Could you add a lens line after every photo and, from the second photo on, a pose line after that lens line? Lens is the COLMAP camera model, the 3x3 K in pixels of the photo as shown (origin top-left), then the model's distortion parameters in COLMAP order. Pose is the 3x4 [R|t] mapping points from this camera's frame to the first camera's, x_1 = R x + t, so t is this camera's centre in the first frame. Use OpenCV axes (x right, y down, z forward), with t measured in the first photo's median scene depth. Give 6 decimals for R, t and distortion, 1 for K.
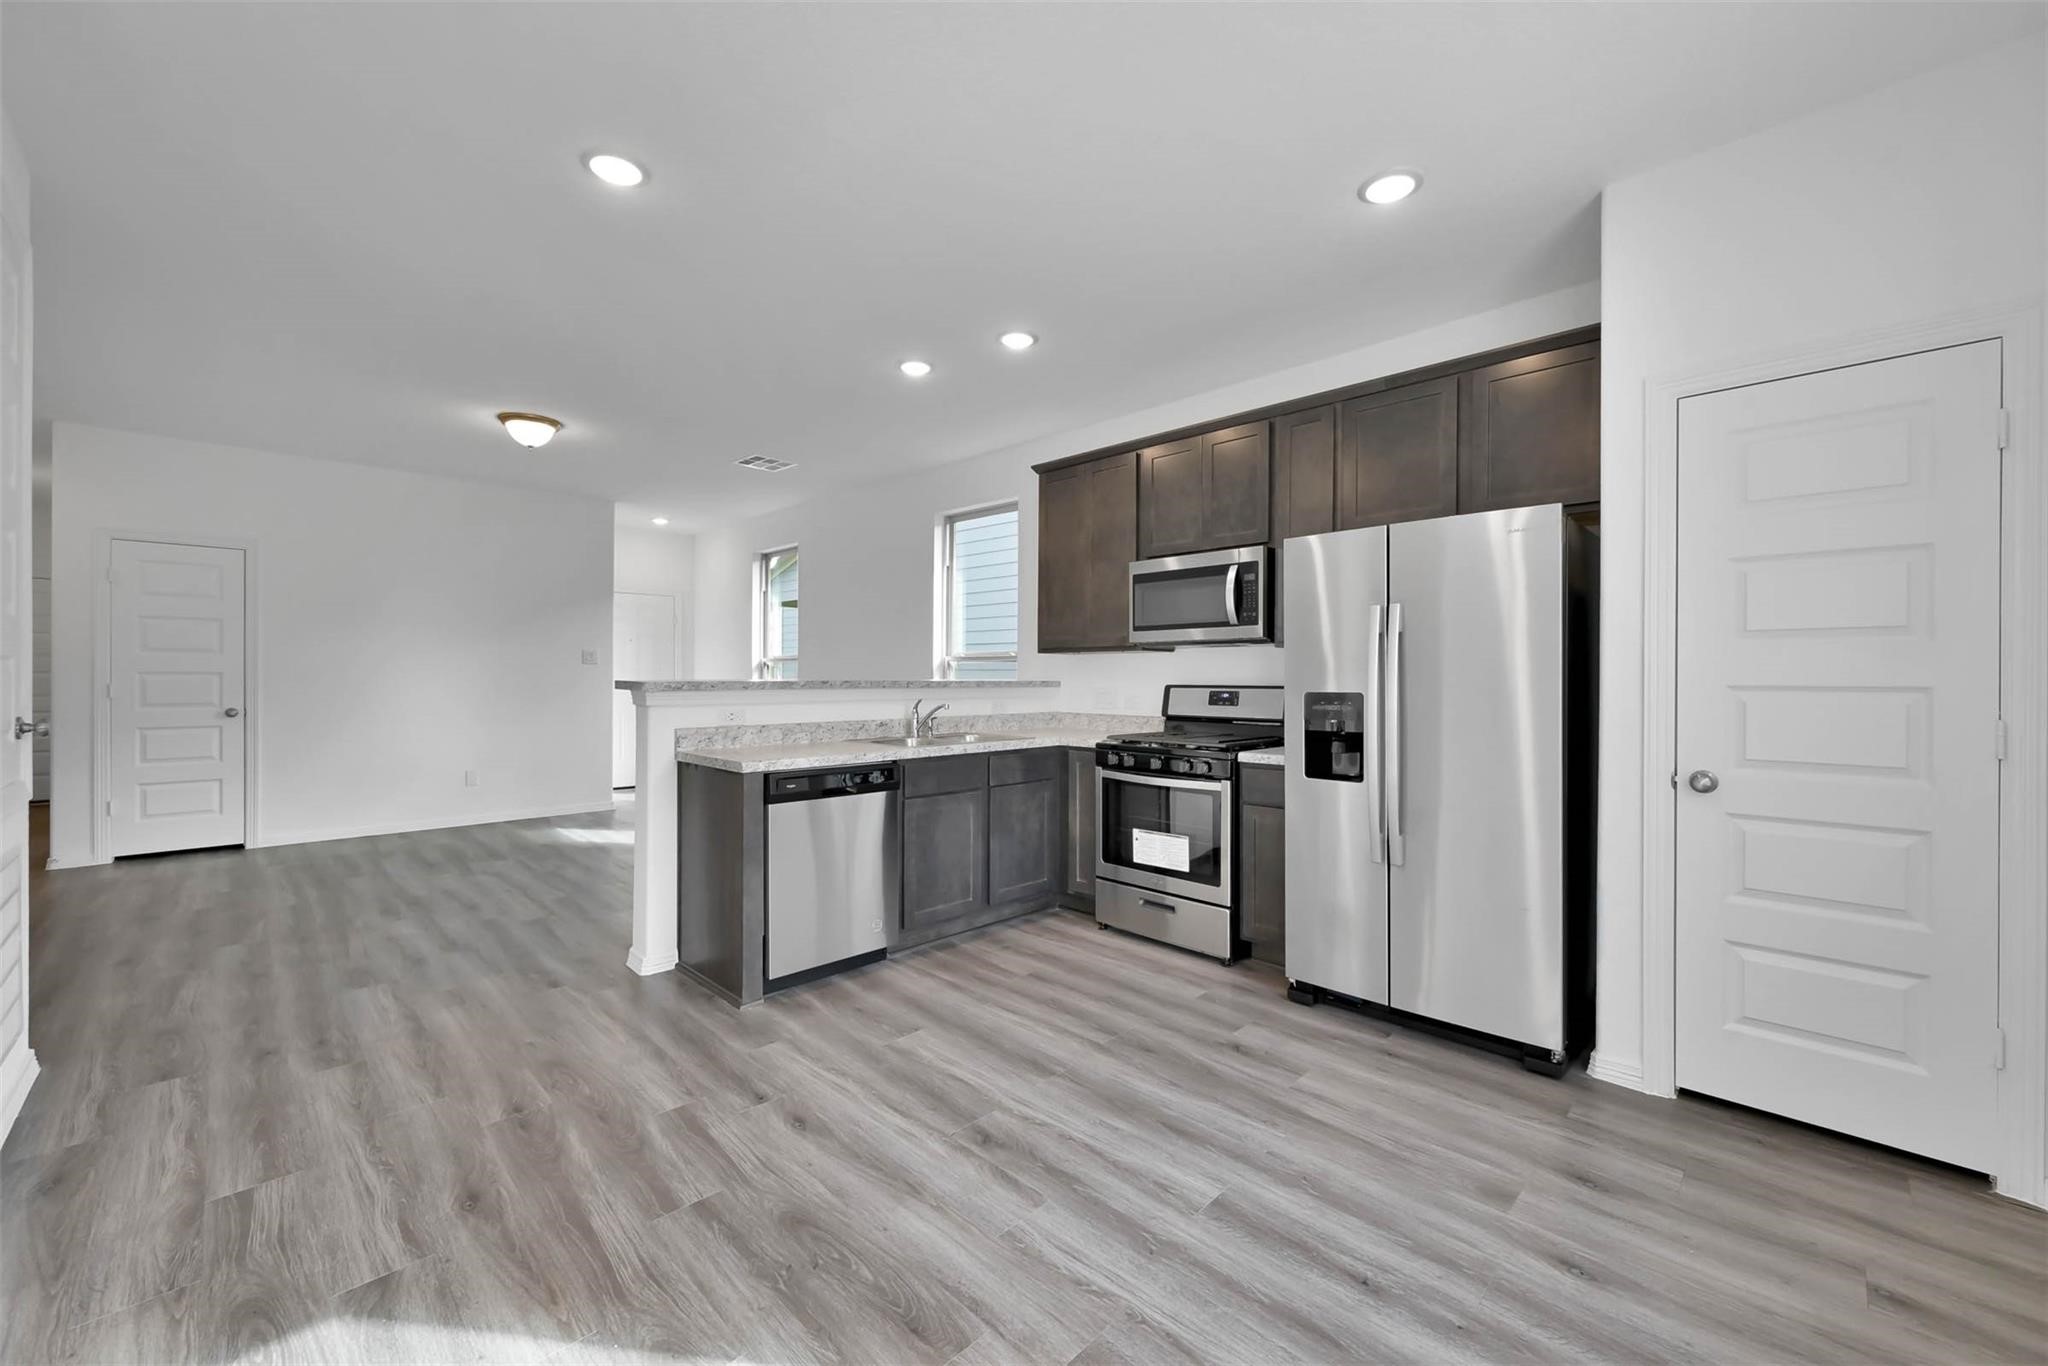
lens RADIAL K [[807.2, 0, 1027.0], [0, 807.2, 678.9], [0, 0, 1]] dist [-0.003196, -0.000252]
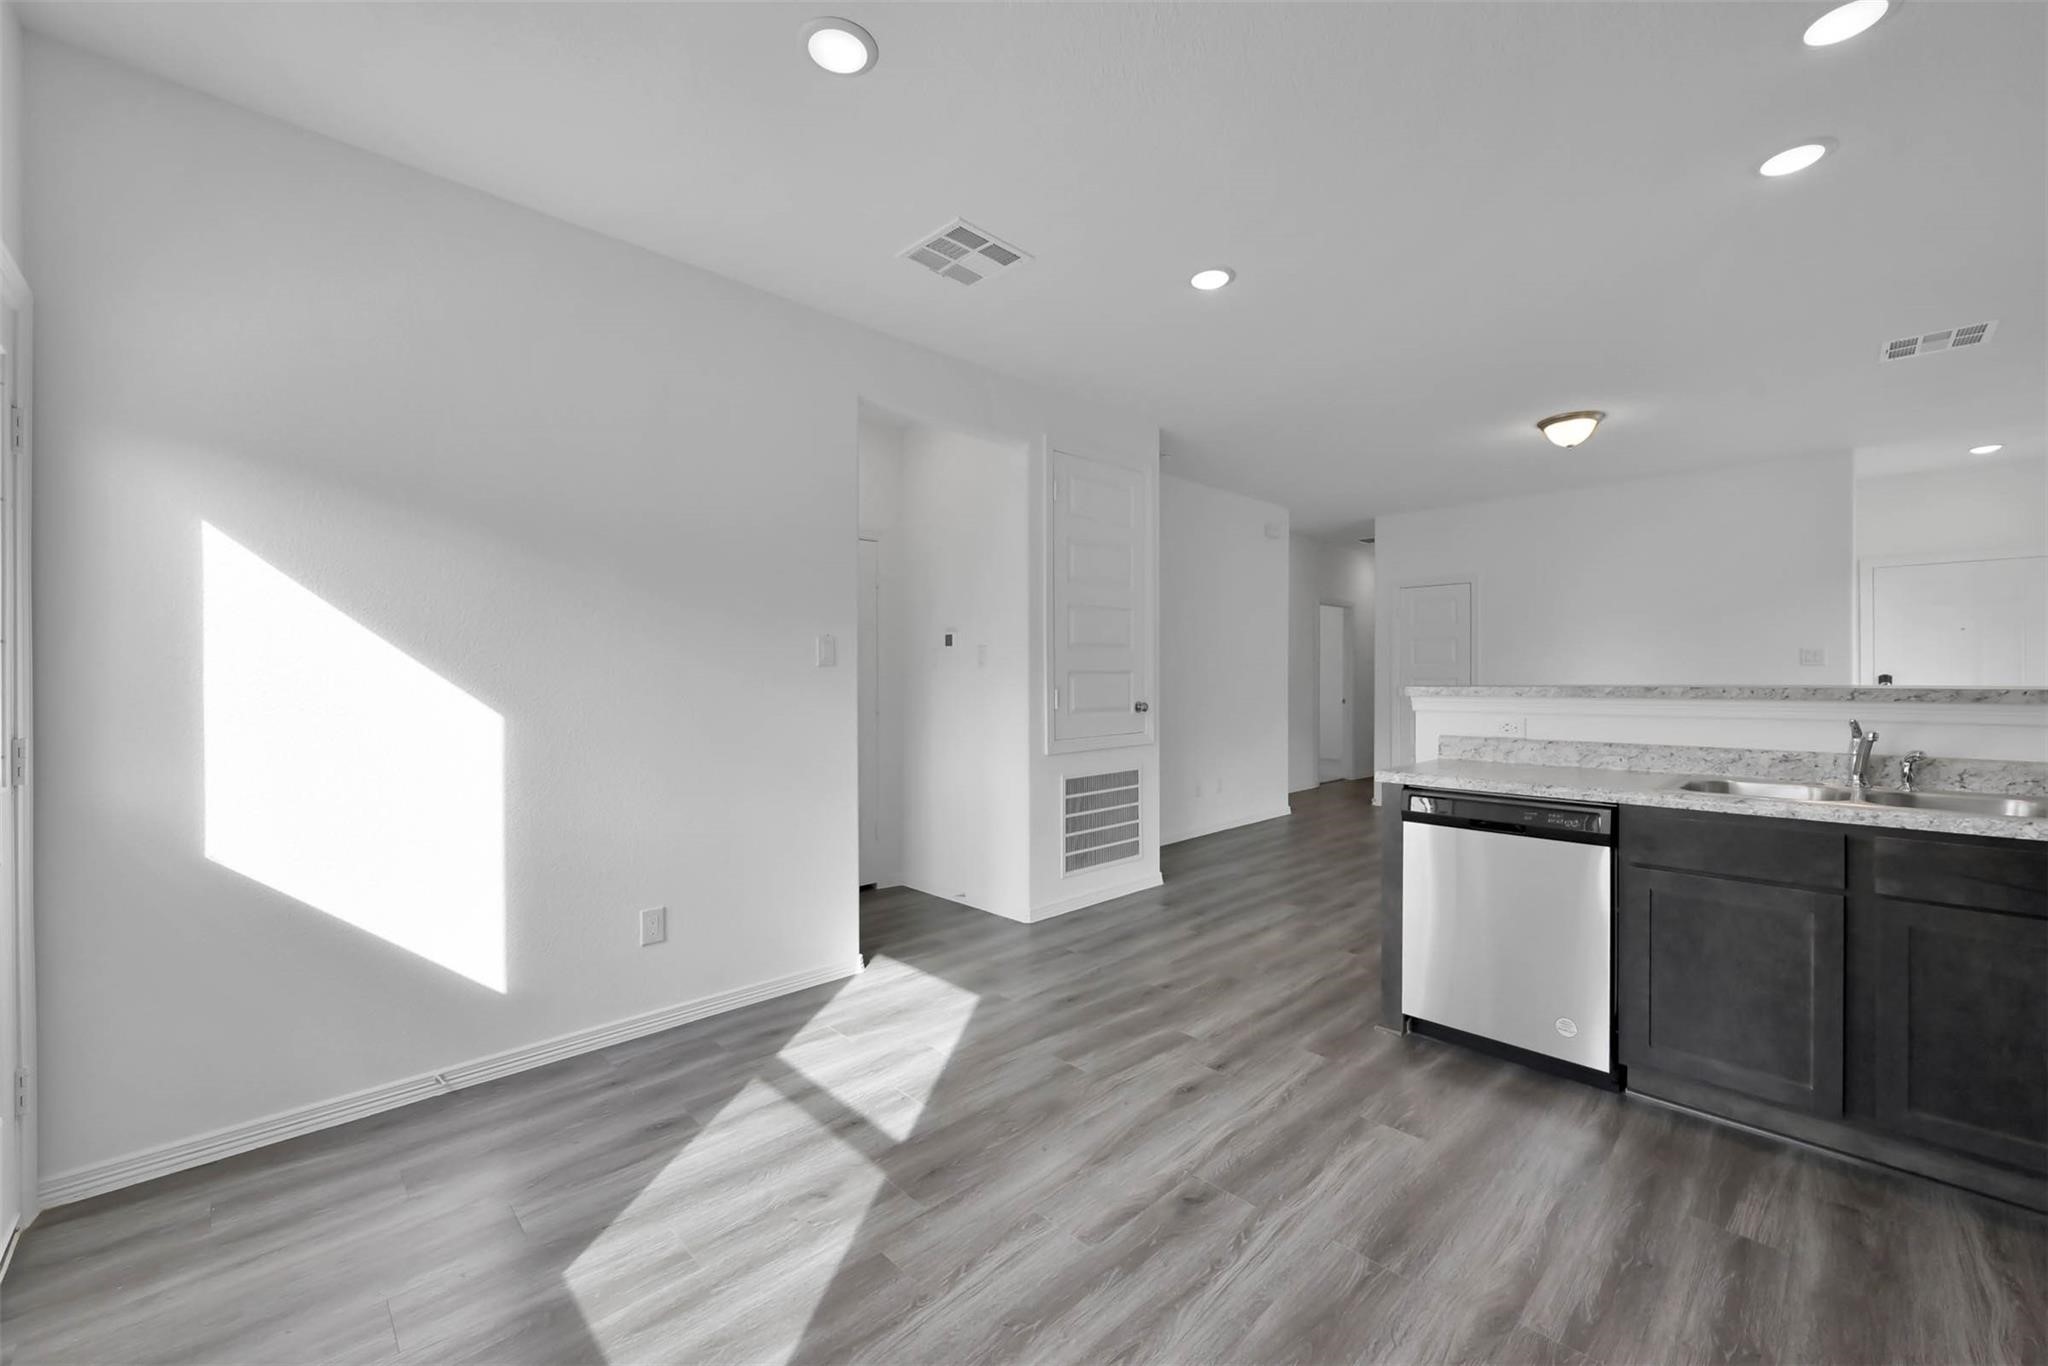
lens RADIAL K [[807.2, 0, 1027.2], [0, 807.2, 680.1], [0, 0, 1]] dist [-0.003196, -0.000252]
pose [[-0.011622, -0.001732, -0.999931, 0.691844], [-0.006457, 0.999978, -0.001657, 0.002240], [0.999912, 0.006438, -0.011633, 0.681895]]
